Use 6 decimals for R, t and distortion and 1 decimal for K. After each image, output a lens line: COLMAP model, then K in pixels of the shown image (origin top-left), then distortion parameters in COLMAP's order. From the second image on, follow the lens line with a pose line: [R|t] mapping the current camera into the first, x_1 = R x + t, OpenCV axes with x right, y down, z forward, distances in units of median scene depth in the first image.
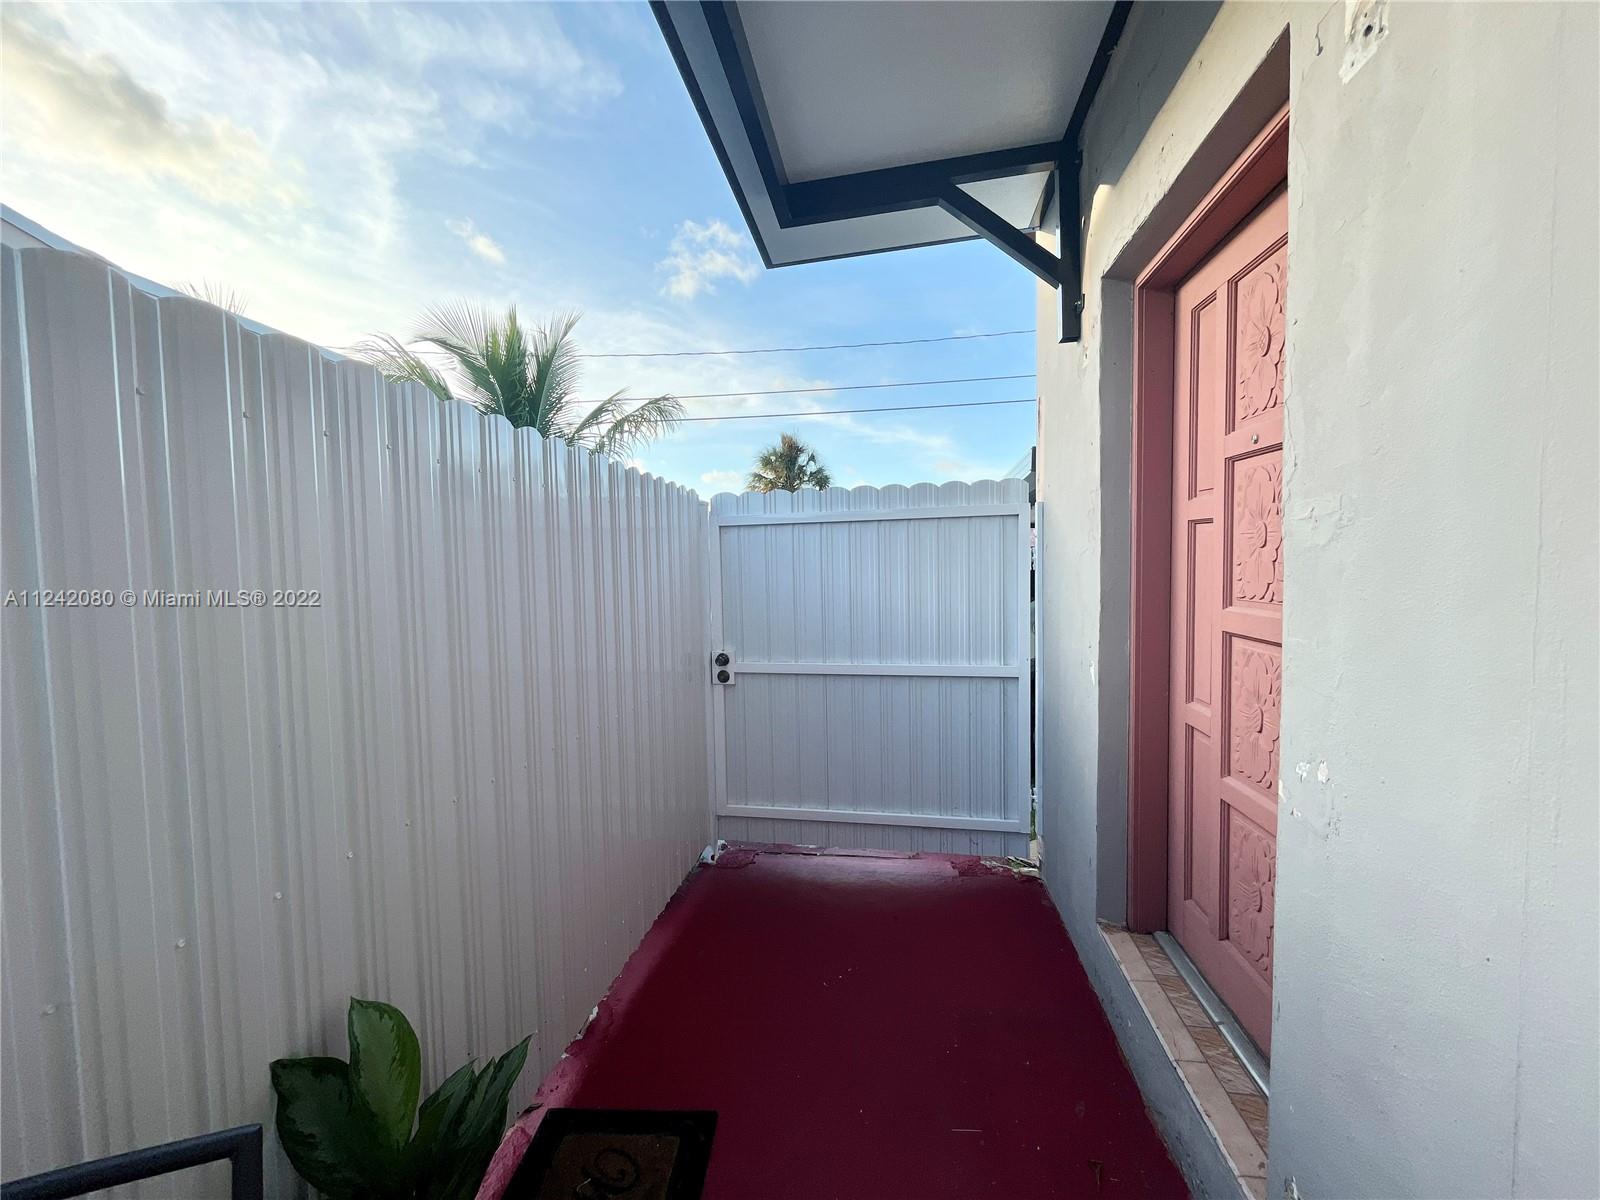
lens RADIAL K [[652.3, 0, 800.3], [0, 652.3, 602.6], [0, 0, 1]] dist [0.000387, -0.001169]
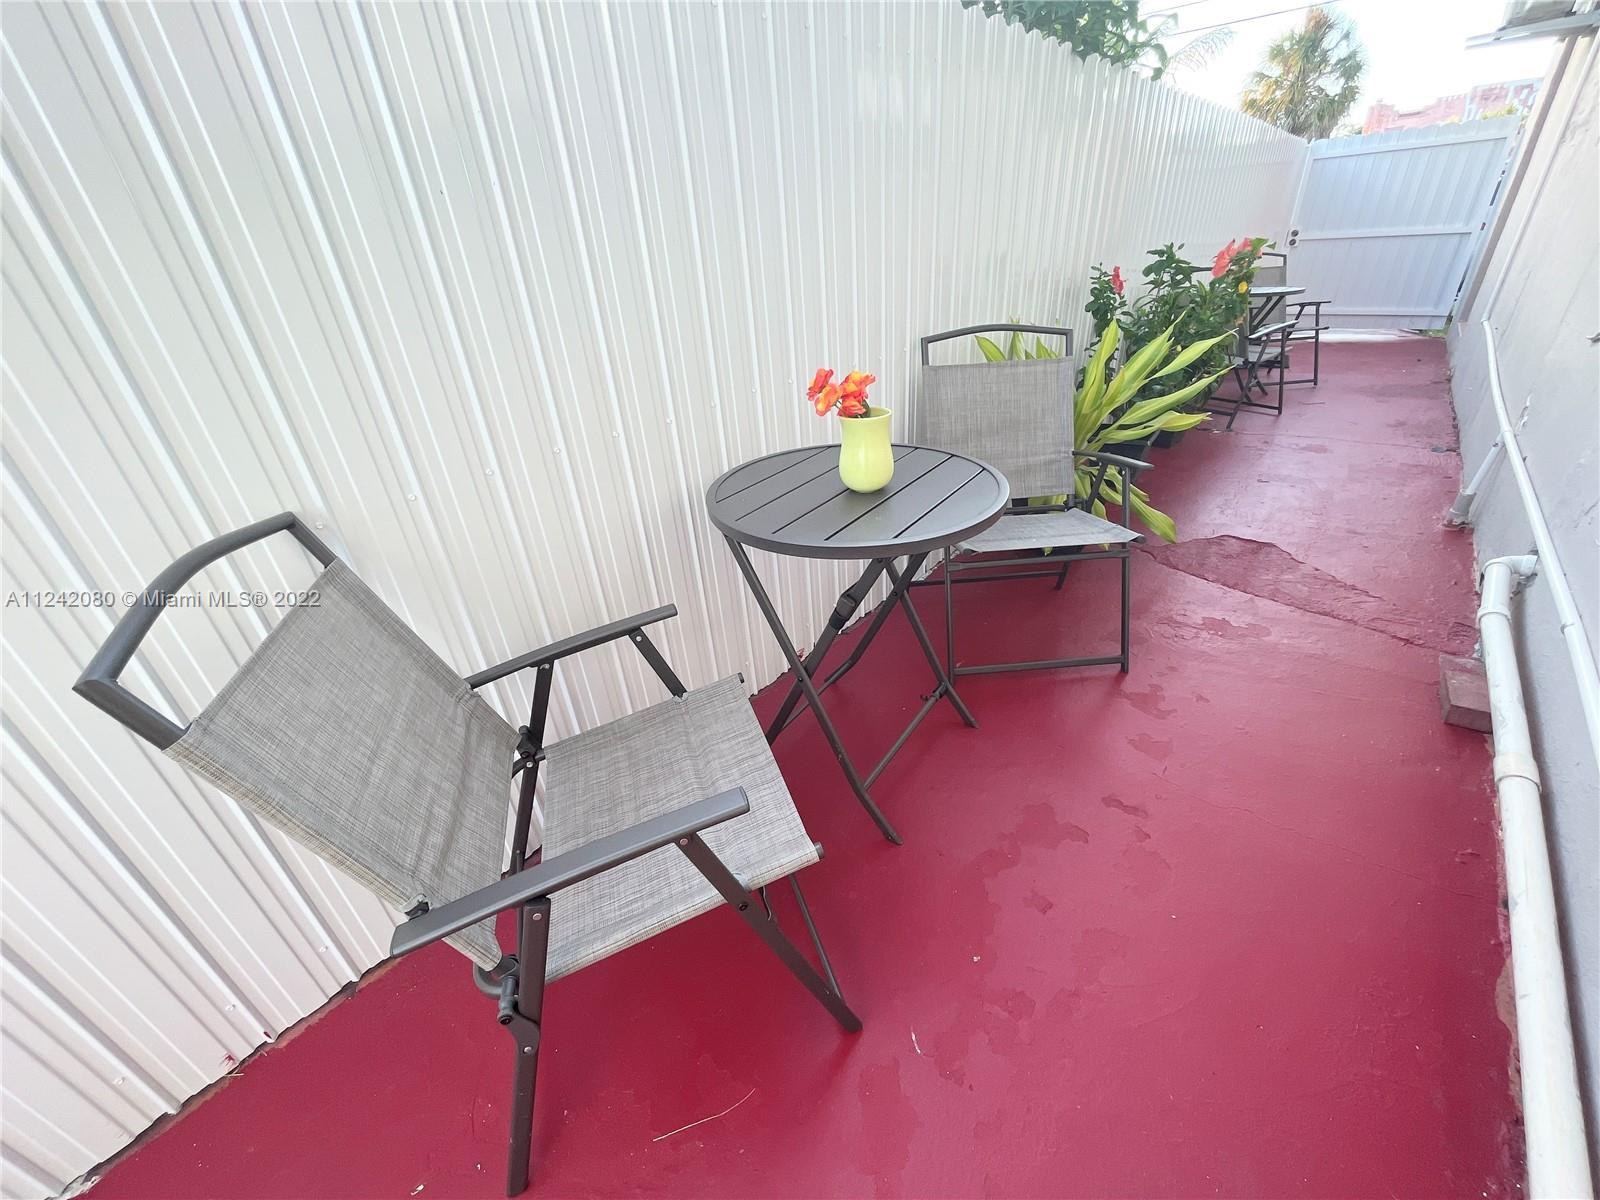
lens RADIAL K [[652.3, 0, 800.3], [0, 652.3, 602.6], [0, 0, 1]] dist [0.000387, -0.001169]
pose [[0.855330, 0.219433, -0.469319, -0.027538], [0.021405, 0.890132, 0.455199, 0.018349], [0.517642, -0.399391, 0.756660, -0.225703]]
